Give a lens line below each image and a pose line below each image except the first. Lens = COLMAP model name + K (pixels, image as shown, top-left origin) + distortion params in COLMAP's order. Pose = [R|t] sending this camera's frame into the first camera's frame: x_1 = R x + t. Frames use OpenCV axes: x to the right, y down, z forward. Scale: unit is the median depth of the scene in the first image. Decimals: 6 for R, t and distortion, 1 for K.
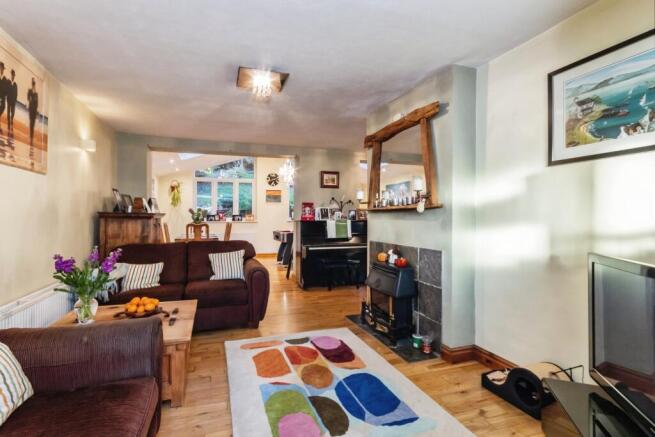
lens RADIAL K [[304.8, 0, 327.5], [0, 304.8, 218.5], [0, 0, 1]] dist [0.001898, 0.000177]
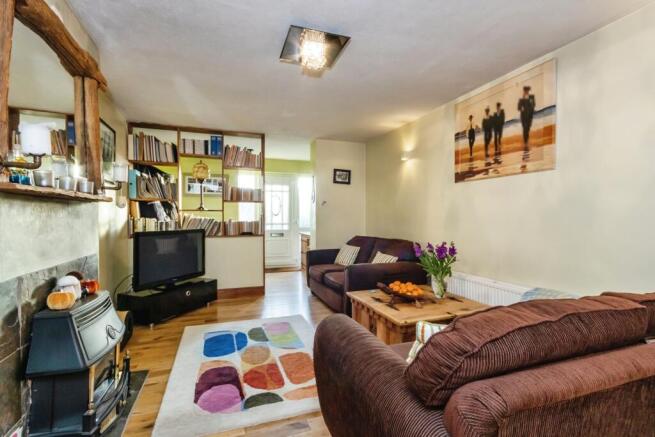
lens RADIAL K [[304.8, 0, 327.5], [0, 304.8, 218.5], [0, 0, 1]] dist [0.001898, 0.000177]
pose [[-0.999730, -0.015965, 0.016860, -0.273005], [-0.015748, 0.999793, 0.012883, -0.001248], [-0.017063, 0.012614, -0.999775, 1.867346]]
